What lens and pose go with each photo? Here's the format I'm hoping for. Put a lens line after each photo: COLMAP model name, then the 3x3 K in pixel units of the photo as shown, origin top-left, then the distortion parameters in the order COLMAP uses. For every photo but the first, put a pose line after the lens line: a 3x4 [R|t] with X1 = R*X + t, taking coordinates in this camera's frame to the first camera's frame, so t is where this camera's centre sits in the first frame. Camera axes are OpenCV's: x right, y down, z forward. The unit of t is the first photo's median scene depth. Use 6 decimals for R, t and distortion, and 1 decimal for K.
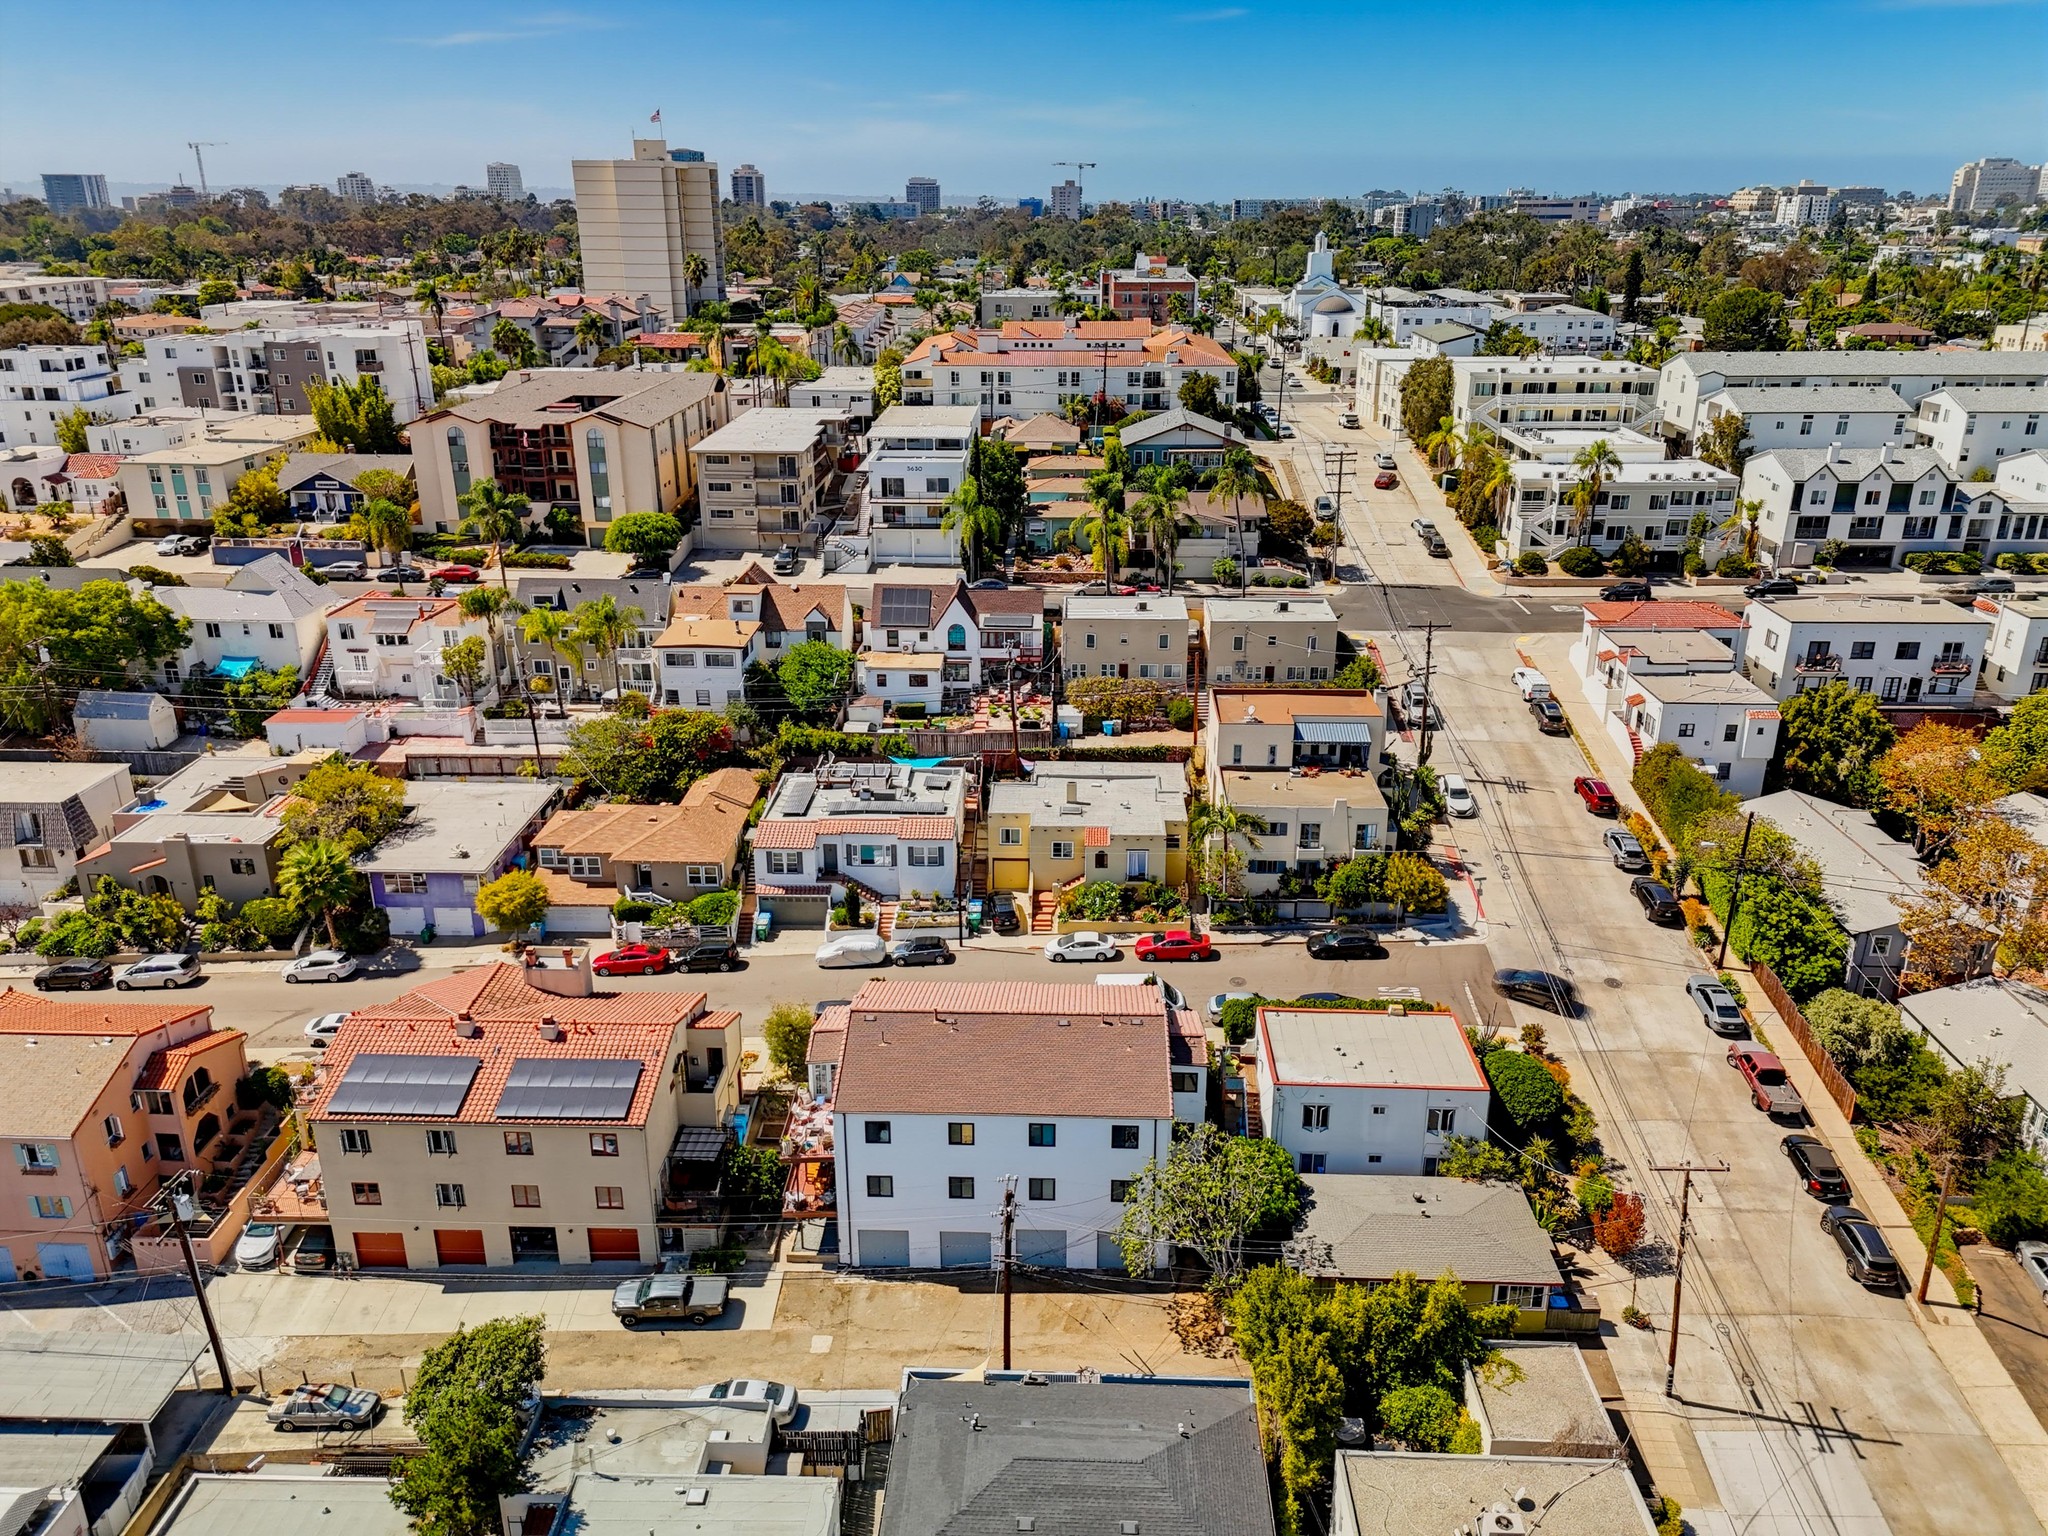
lens RADIAL K [[1500.4, 0, 1028.3], [0, 1500.4, 764.4], [0, 0, 1]] dist [0.072195, -0.073451]
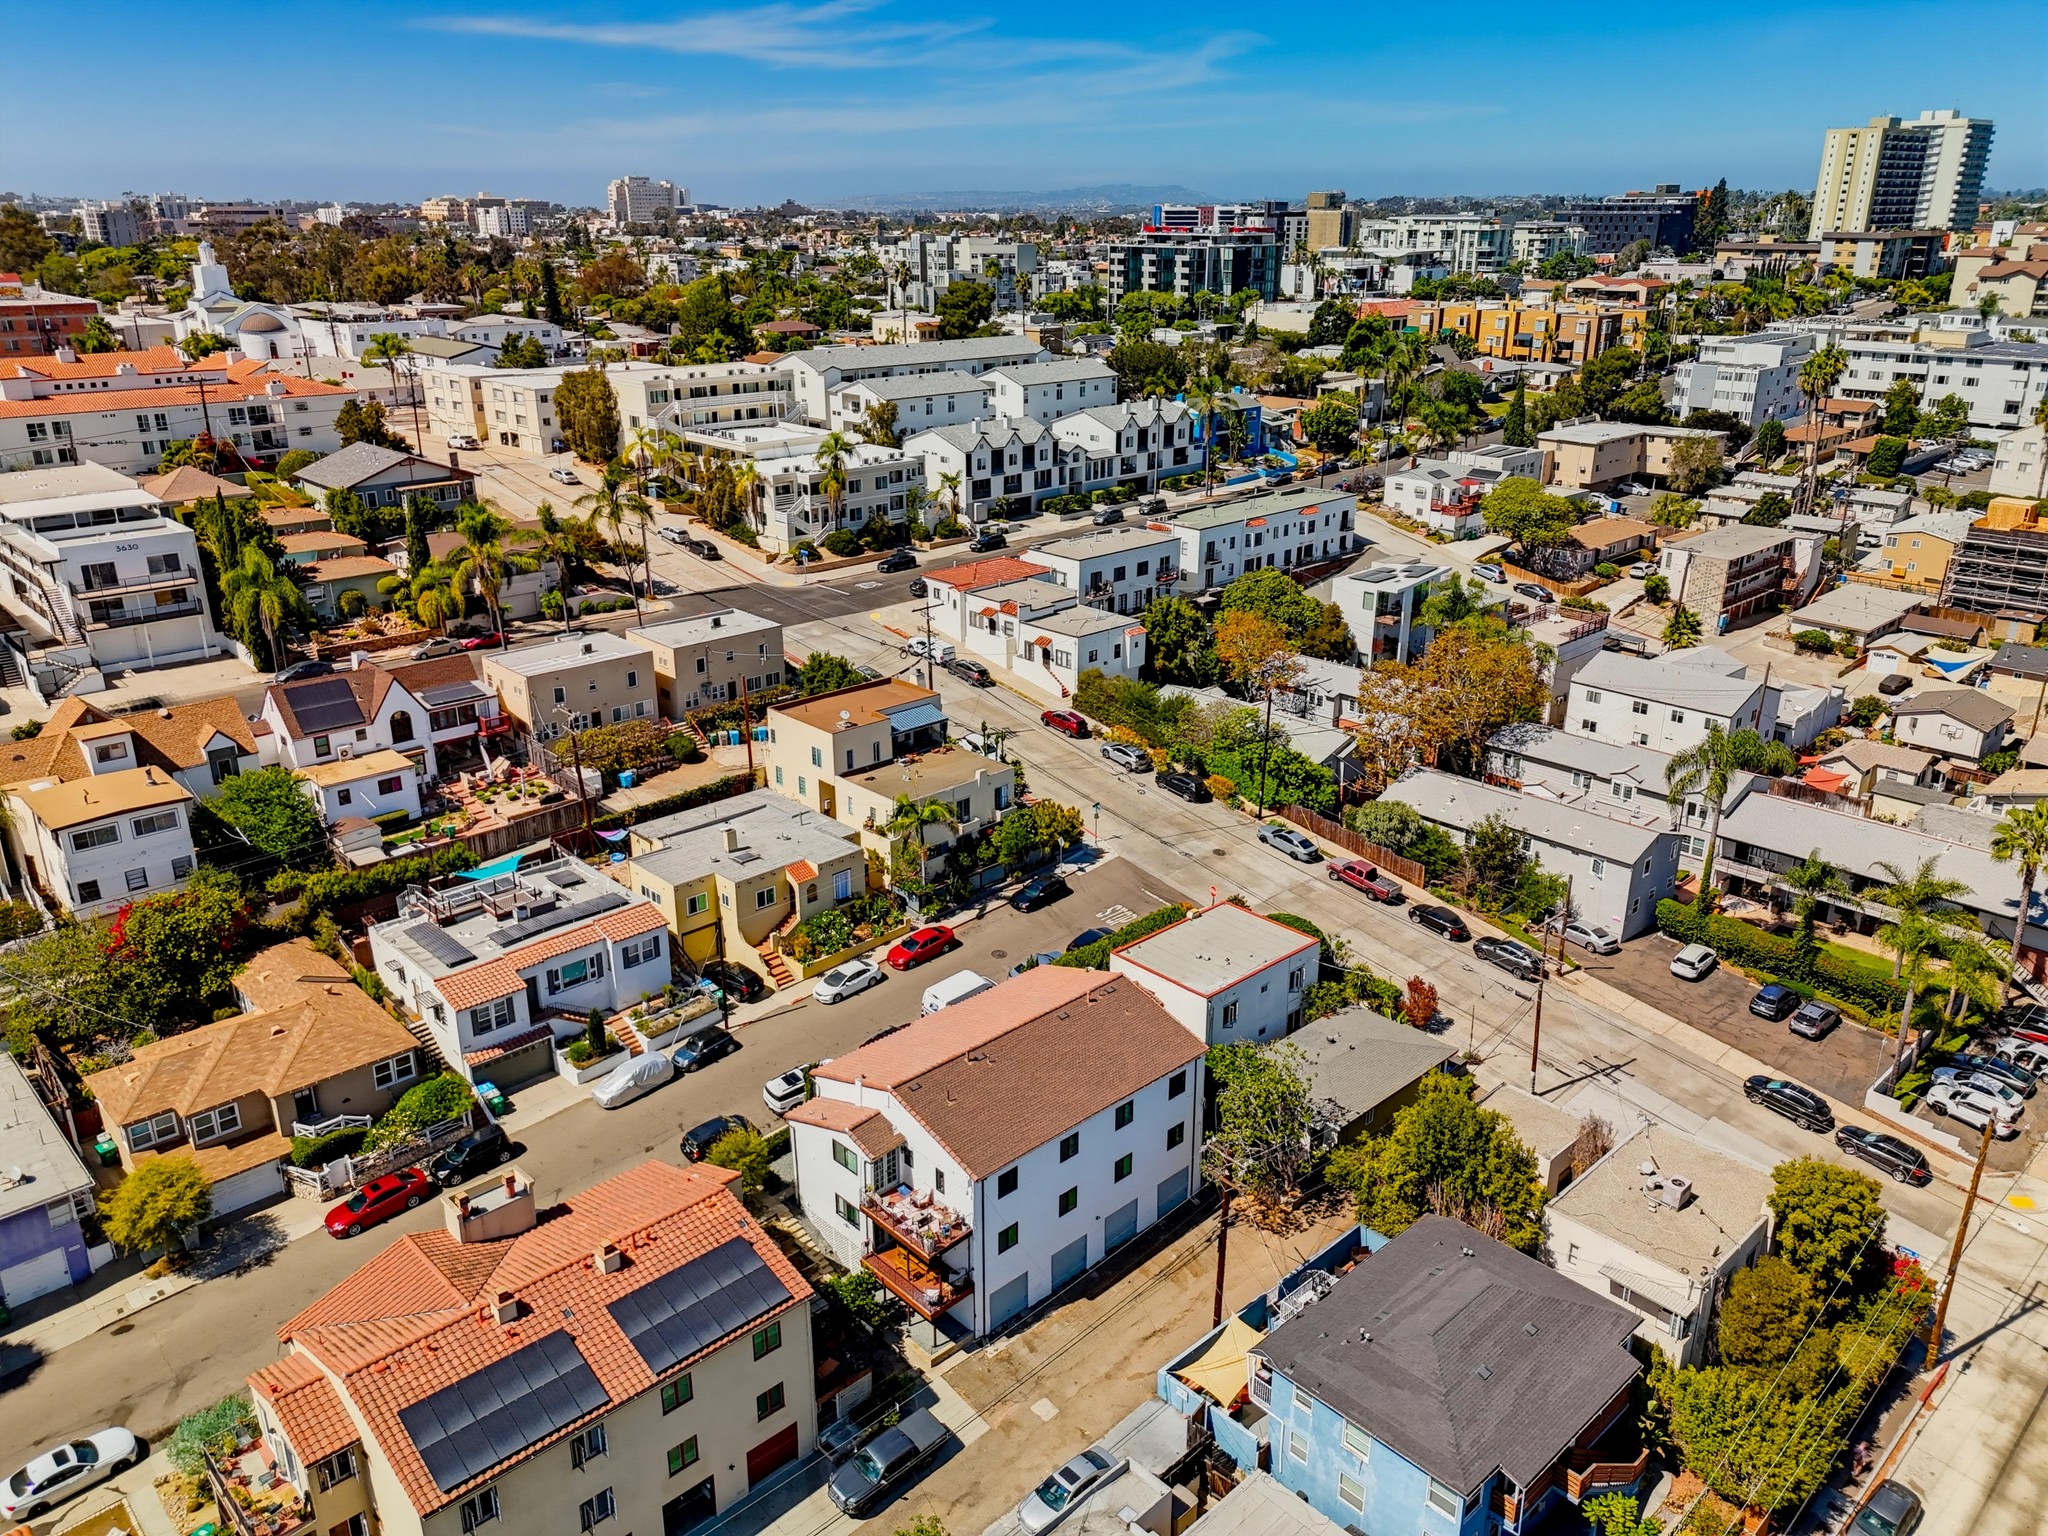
lens RADIAL K [[1500.4, 0, 1028.3], [0, 1500.4, 764.4], [0, 0, 1]] dist [0.072195, -0.073451]
pose [[0.694476, -0.245514, 0.676332, -0.407876], [0.248846, 0.963932, 0.094394, -0.060894], [-0.675114, 0.102748, 0.730523, 0.155885]]
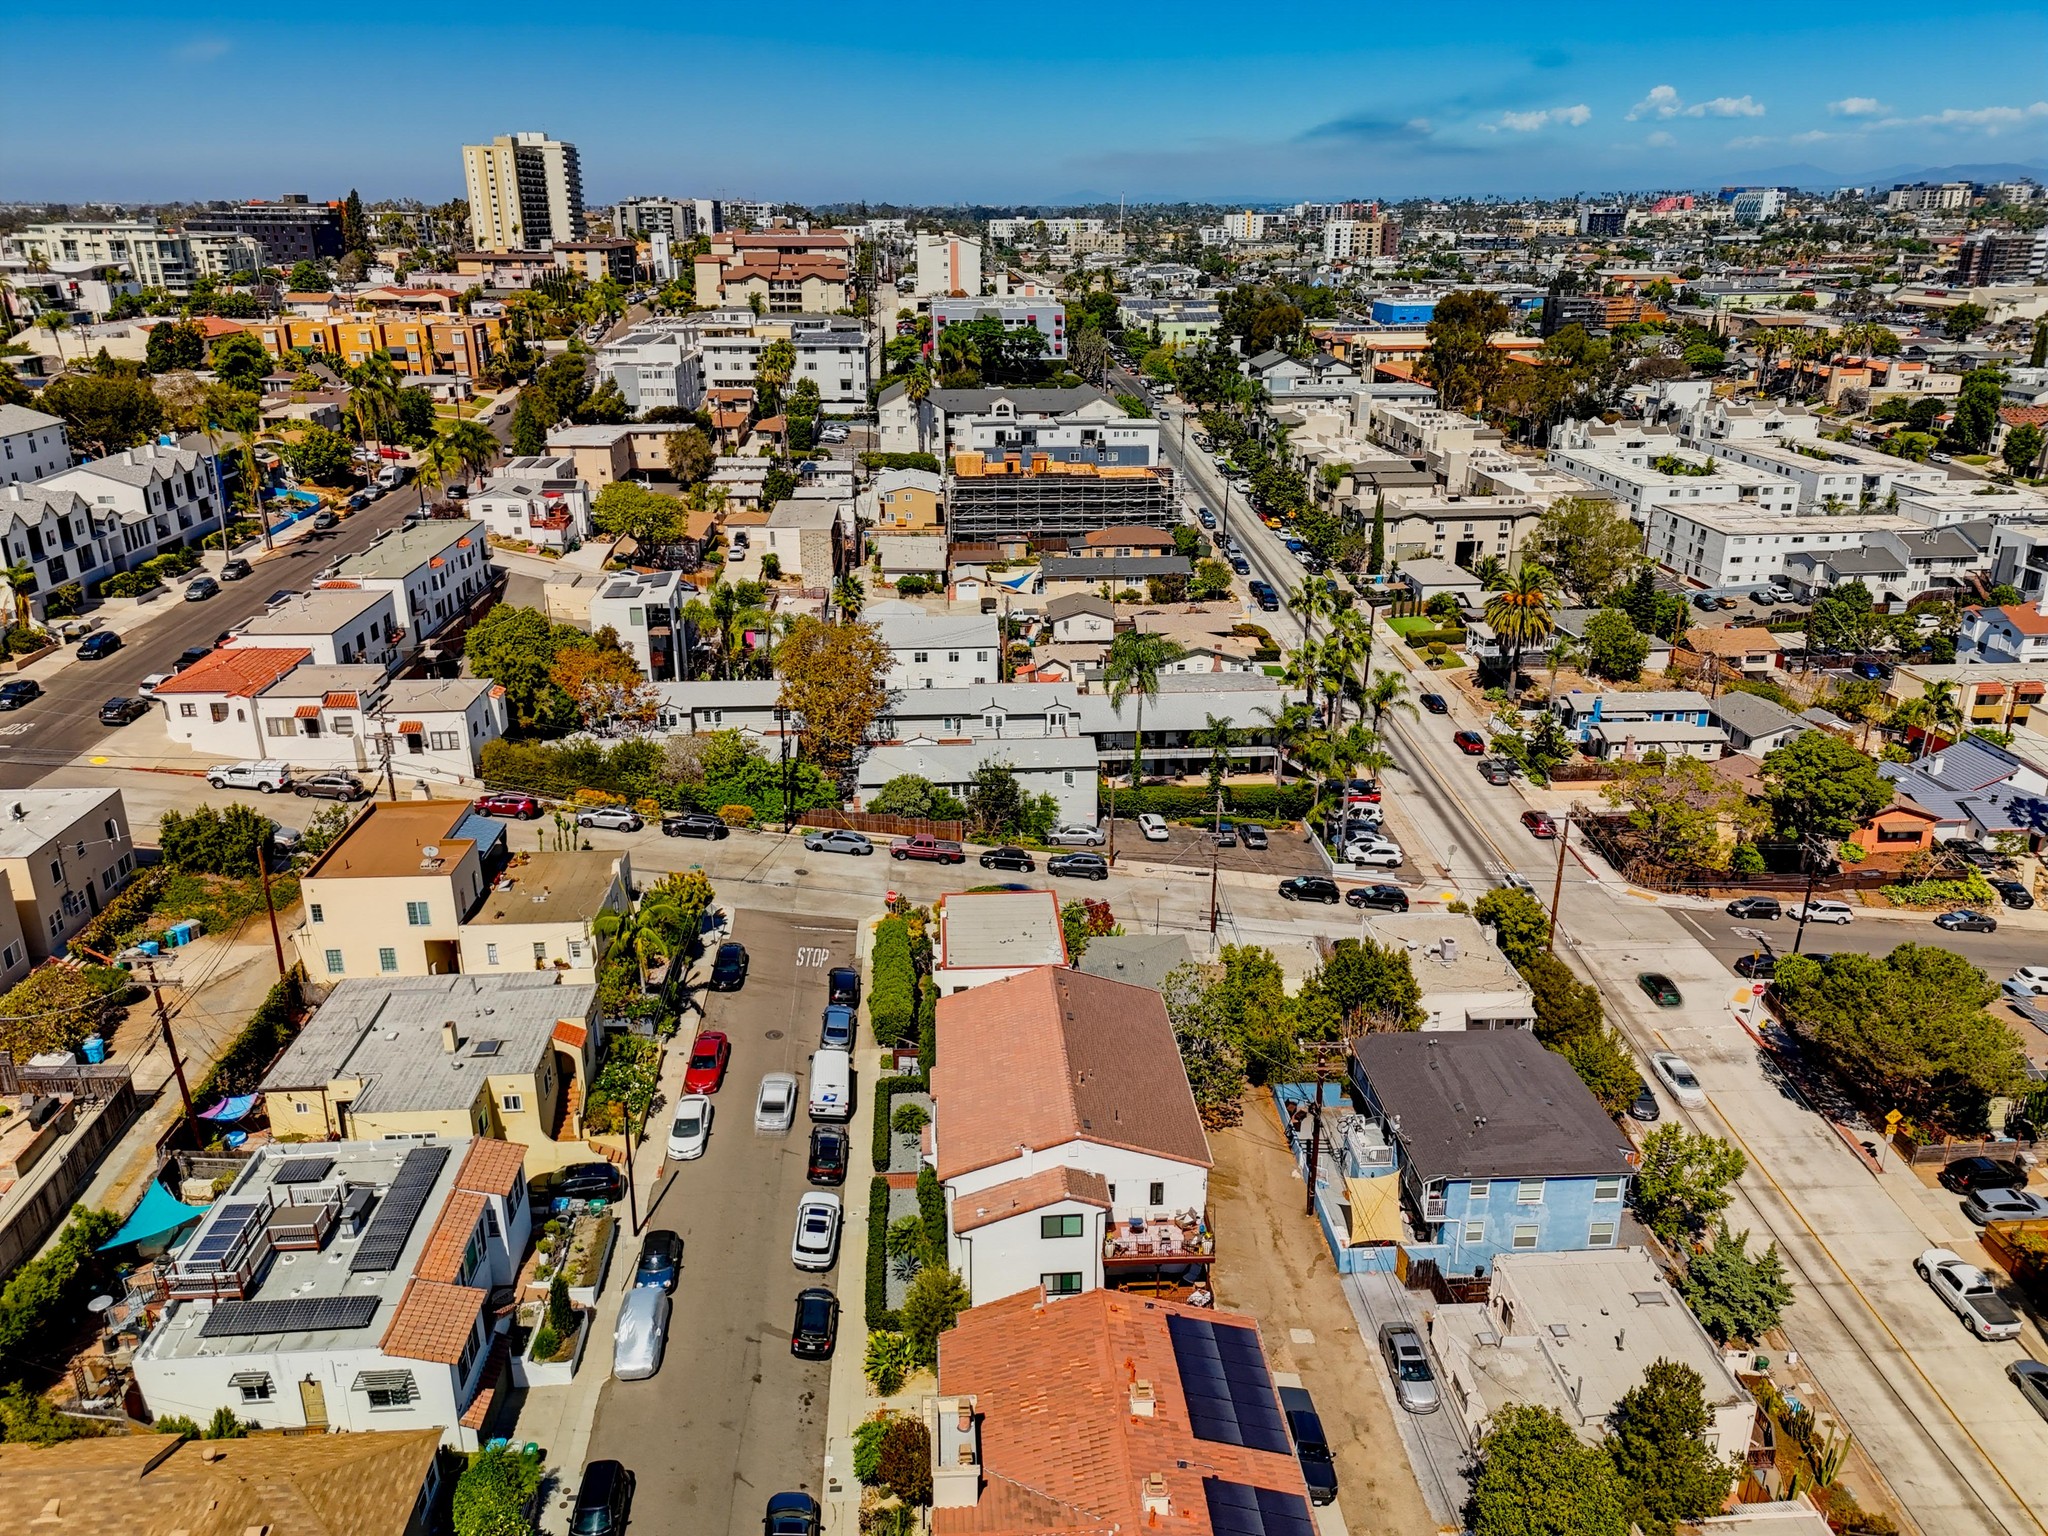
lens RADIAL K [[1500.4, 0, 1028.3], [0, 1500.4, 764.4], [0, 0, 1]] dist [0.072195, -0.073451]
pose [[-0.112224, -0.334407, 0.935723, -0.555008], [0.347866, 0.868862, 0.352233, -0.220461], [-0.930803, 0.365036, 0.018822, 0.592362]]
